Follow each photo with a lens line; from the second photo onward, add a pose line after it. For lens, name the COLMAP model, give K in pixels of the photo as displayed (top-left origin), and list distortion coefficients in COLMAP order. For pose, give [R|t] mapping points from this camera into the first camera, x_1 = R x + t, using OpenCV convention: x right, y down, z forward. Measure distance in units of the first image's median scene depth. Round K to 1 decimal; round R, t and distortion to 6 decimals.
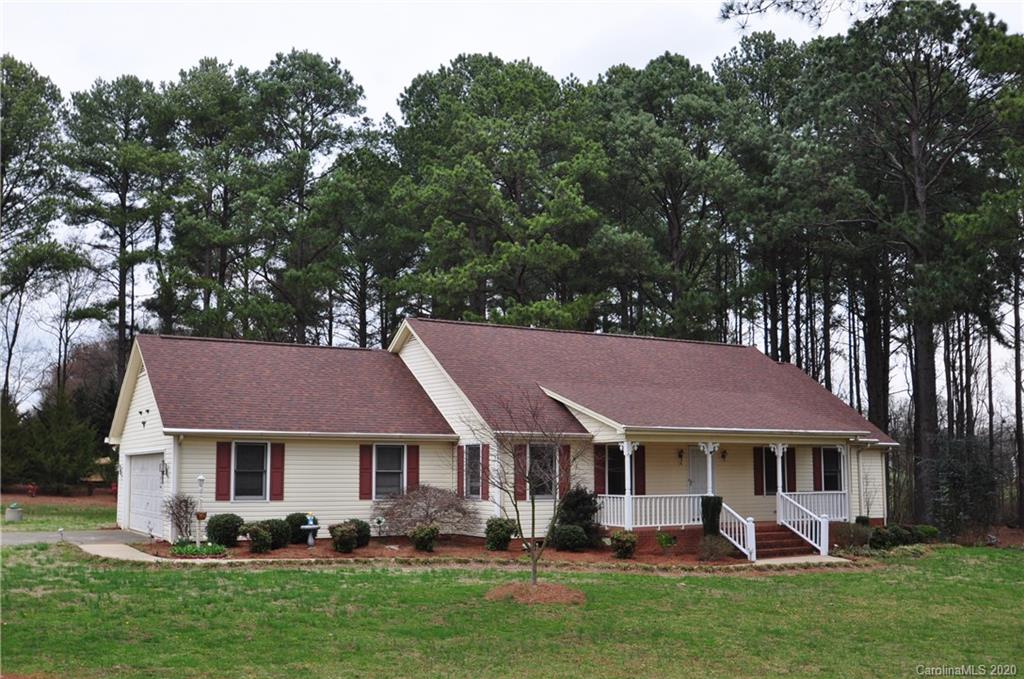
lens RADIAL K [[1032.5, 0, 513.0], [0, 1032.5, 356.6], [0, 0, 1]] dist [-0.079283, 0.033459]
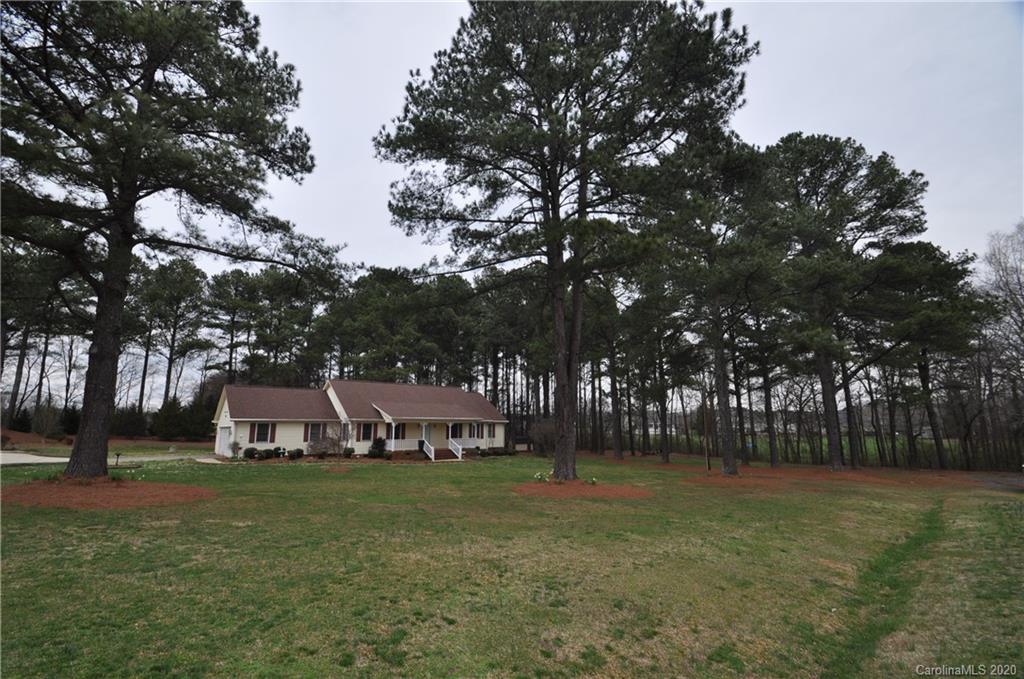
lens RADIAL K [[443.2, 0, 498.6], [0, 443.2, 350.1], [0, 0, 1]] dist [0.014828, -0.019201]
pose [[0.987101, 0.024305, 0.158243, 0.196305], [-0.014227, 0.997815, -0.064512, -0.051350], [-0.159465, 0.061429, 0.985290, -0.368496]]
